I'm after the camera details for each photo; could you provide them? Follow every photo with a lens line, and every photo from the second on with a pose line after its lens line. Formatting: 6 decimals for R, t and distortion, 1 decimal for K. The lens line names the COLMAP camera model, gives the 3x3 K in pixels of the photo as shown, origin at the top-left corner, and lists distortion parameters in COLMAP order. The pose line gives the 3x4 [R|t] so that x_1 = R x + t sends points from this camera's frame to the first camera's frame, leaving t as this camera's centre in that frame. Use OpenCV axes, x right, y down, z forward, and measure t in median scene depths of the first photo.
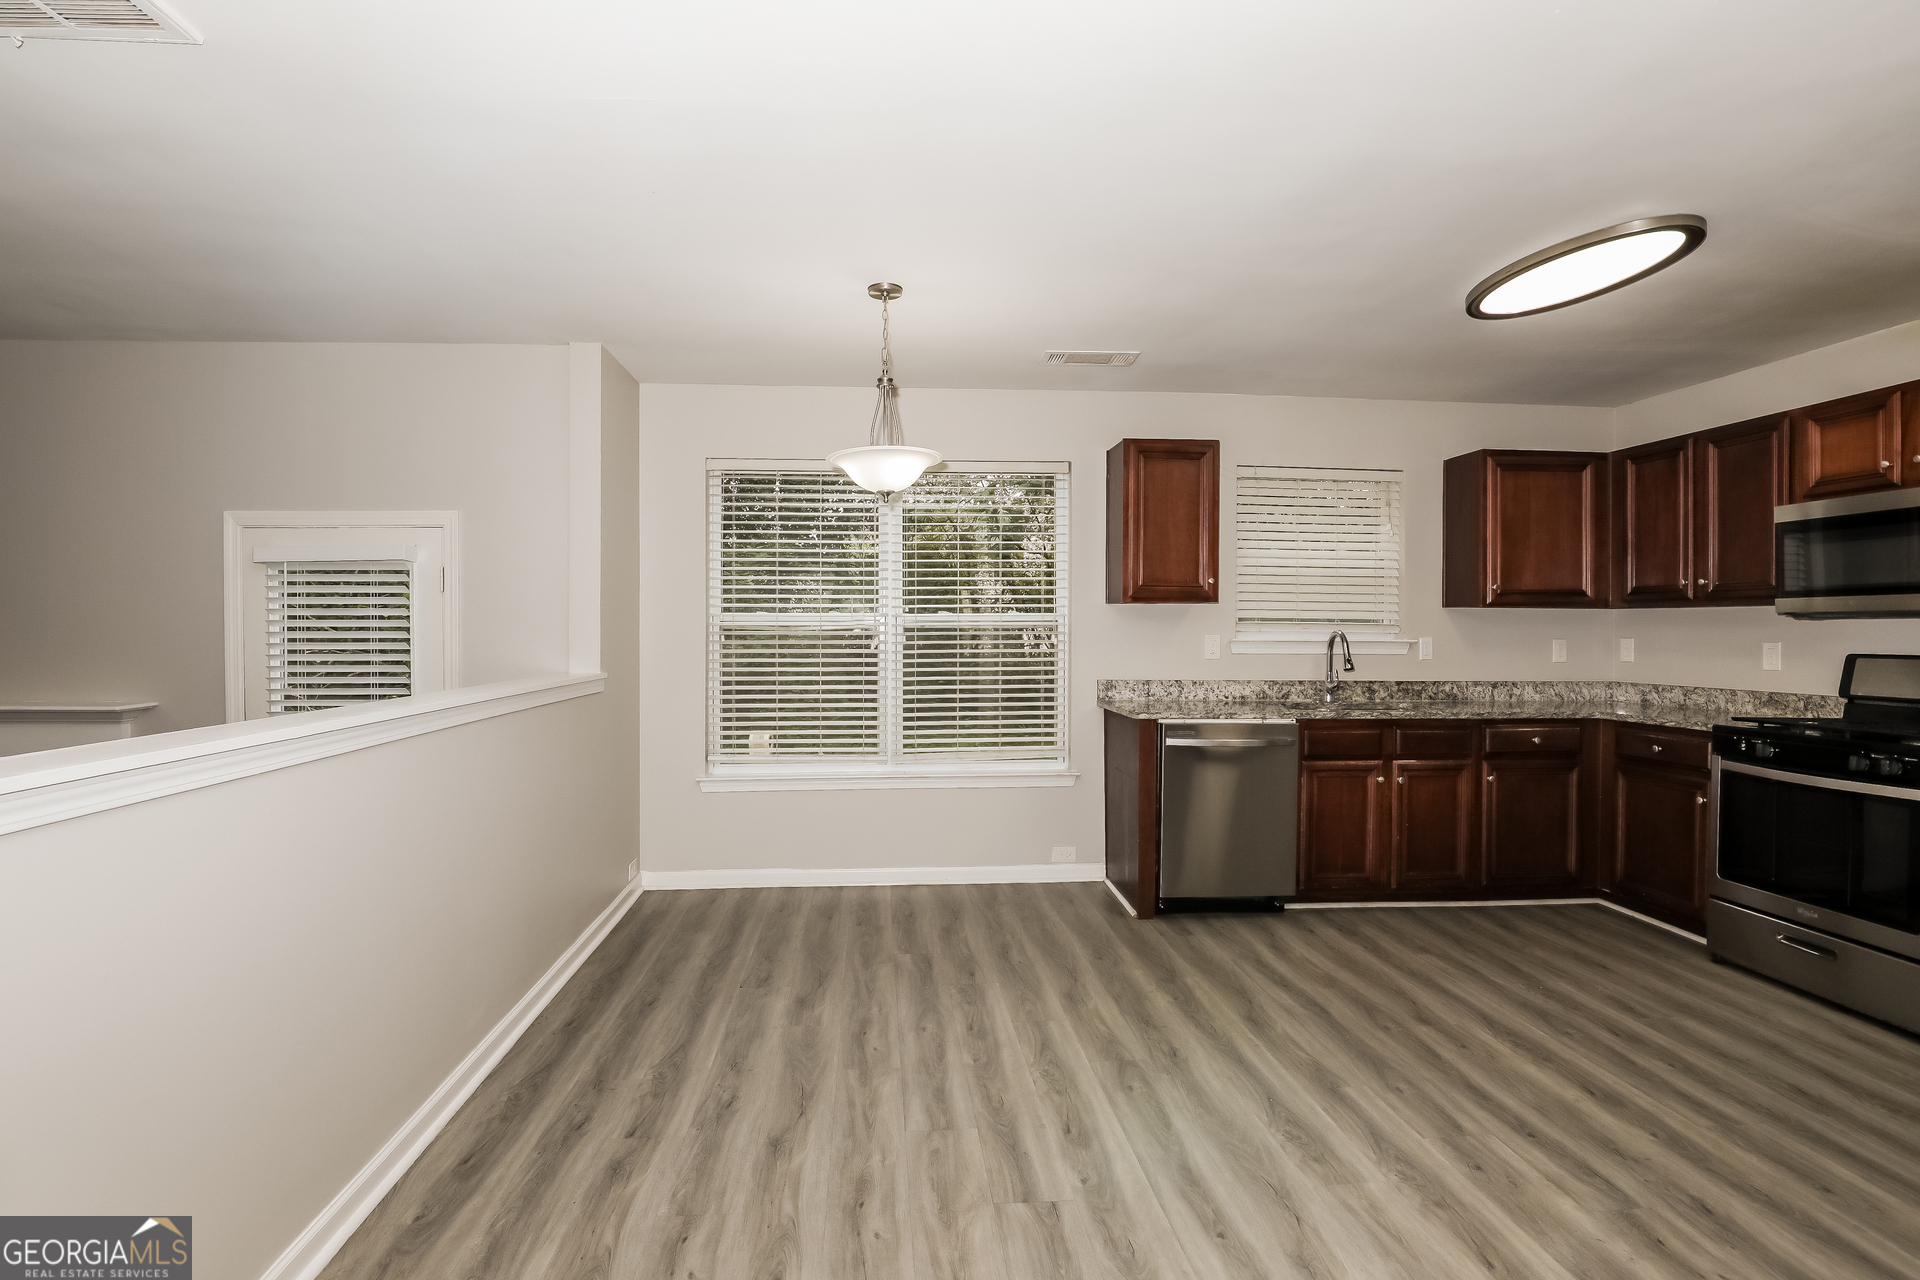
lens RADIAL K [[892.8, 0, 951.5], [0, 892.8, 628.6], [0, 0, 1]] dist [-0.030602, 0.000745]
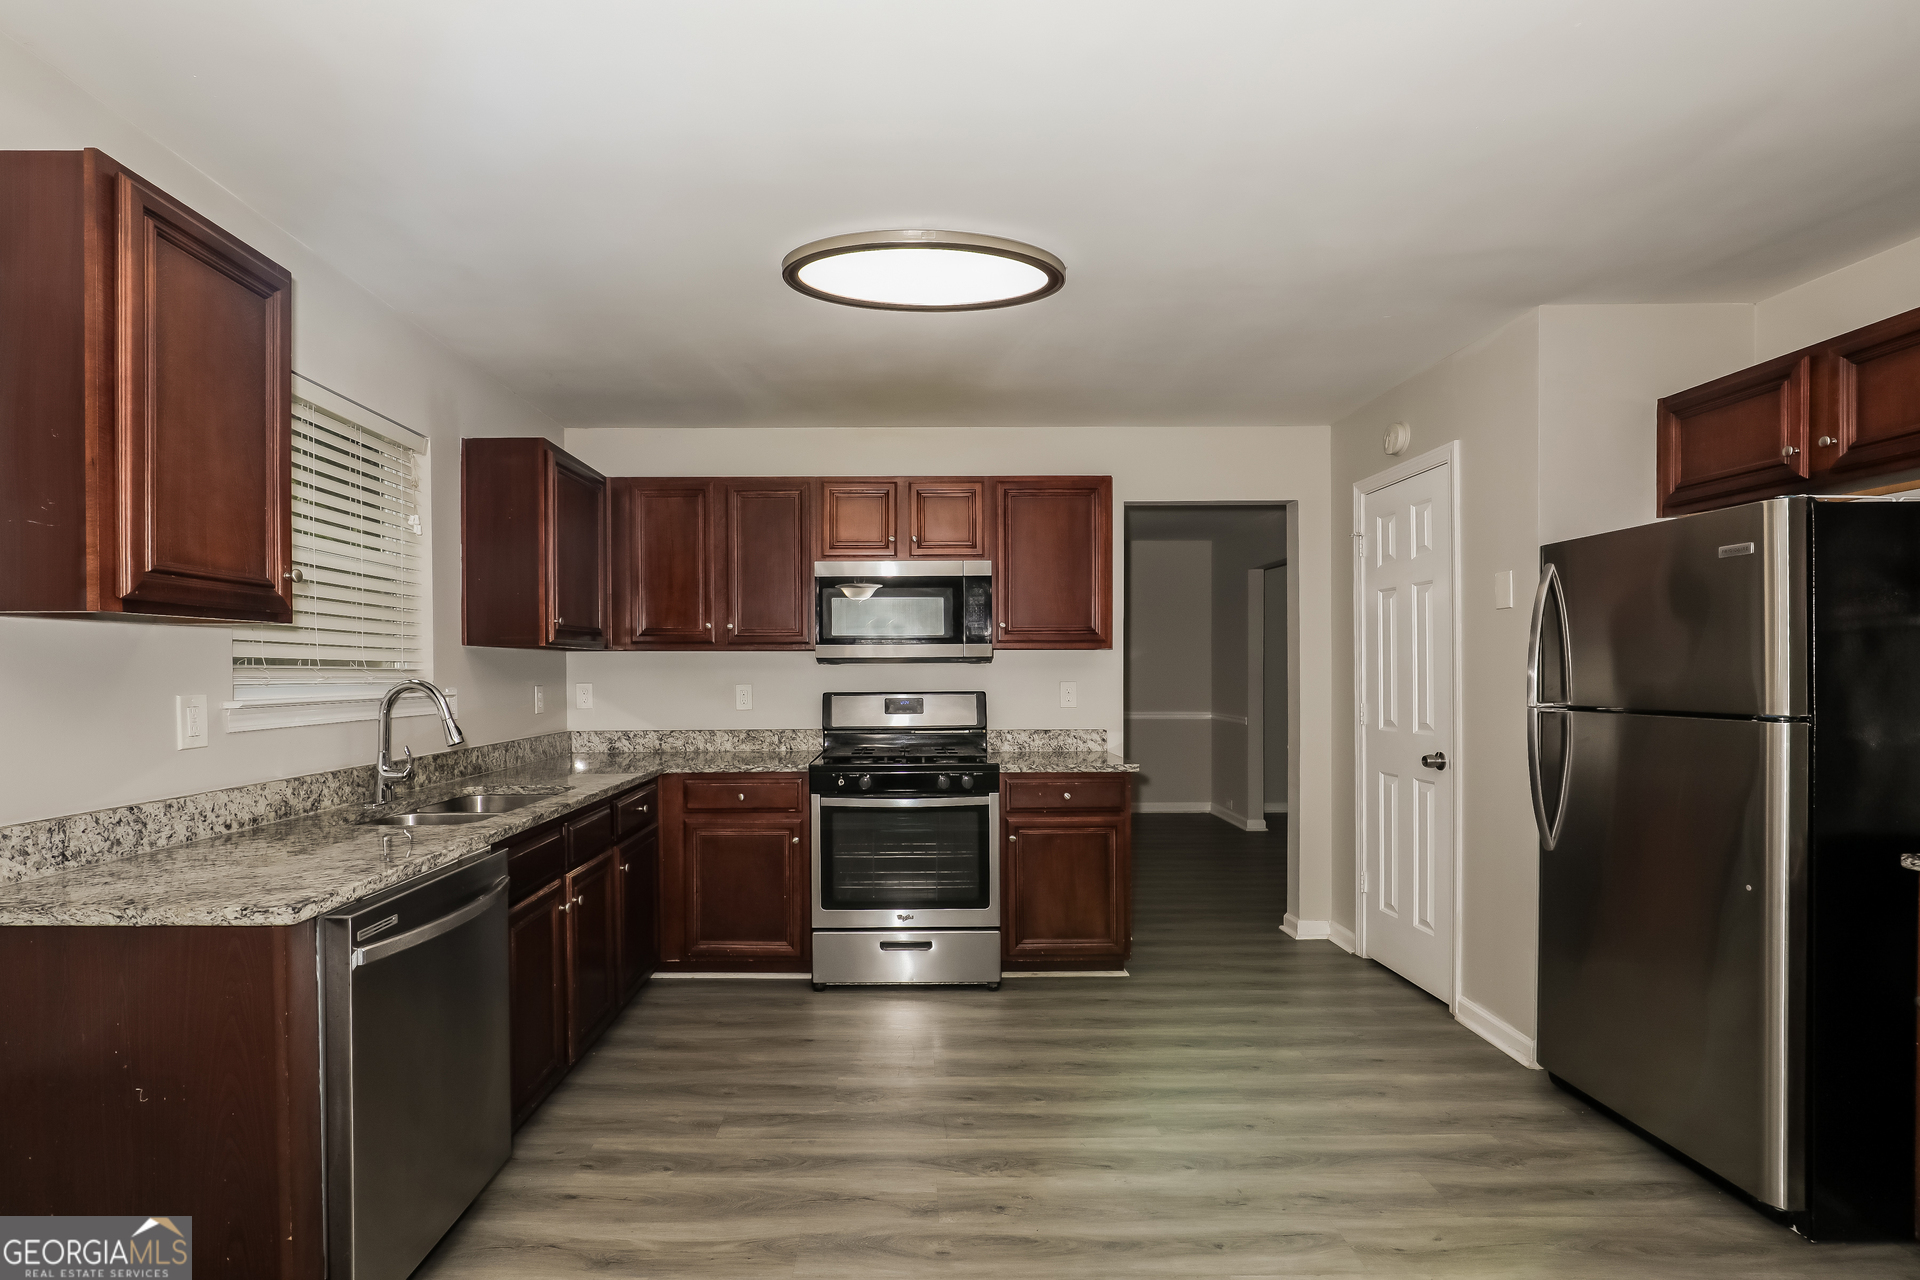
lens RADIAL K [[872.2, 0, 914.7], [0, 872.2, 665.9], [0, 0, 1]] dist [-0.027437, 0.015499]
pose [[0.089052, -0.000470, 0.996027, -0.133272], [0.007277, 0.999974, -0.000179, -0.005790], [-0.996000, 0.007264, 0.089053, 0.695365]]
